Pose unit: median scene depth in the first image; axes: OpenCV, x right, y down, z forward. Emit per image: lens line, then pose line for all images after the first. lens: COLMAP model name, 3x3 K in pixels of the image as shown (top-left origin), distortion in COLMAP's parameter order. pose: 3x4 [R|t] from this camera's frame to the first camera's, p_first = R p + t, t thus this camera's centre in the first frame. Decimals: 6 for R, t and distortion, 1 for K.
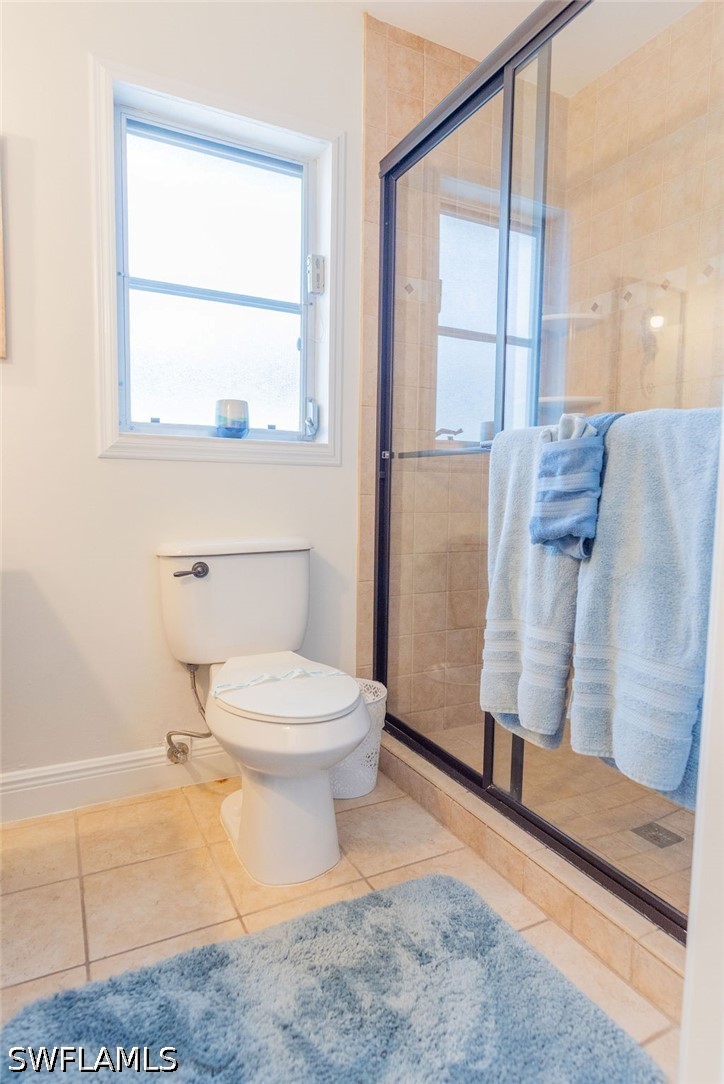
lens RADIAL K [[615.0, 0, 362.0], [0, 615.0, 542.0], [0, 0, 1]] dist [-0.006205, 0.001980]
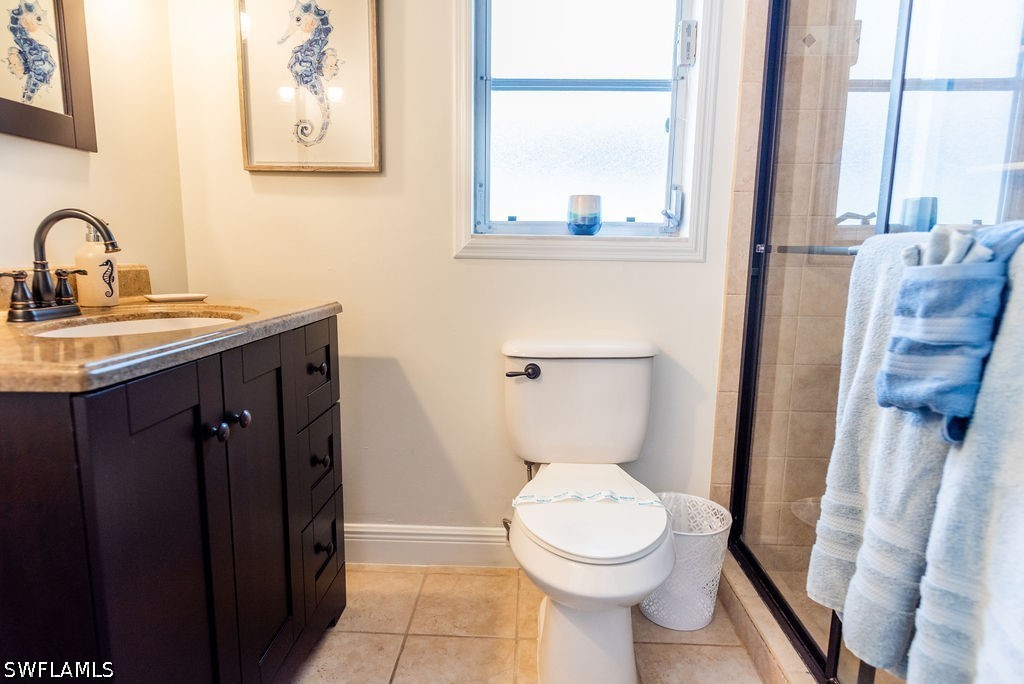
lens RADIAL K [[580.9, 0, 512.0], [0, 580.9, 342.0], [0, 0, 1]] dist [-0.006205, 0.001980]
pose [[0.873747, 0.074607, -0.480625, 0.163660], [-0.039781, 0.995817, 0.082261, -0.080098], [0.484751, -0.052755, 0.873060, 0.153677]]
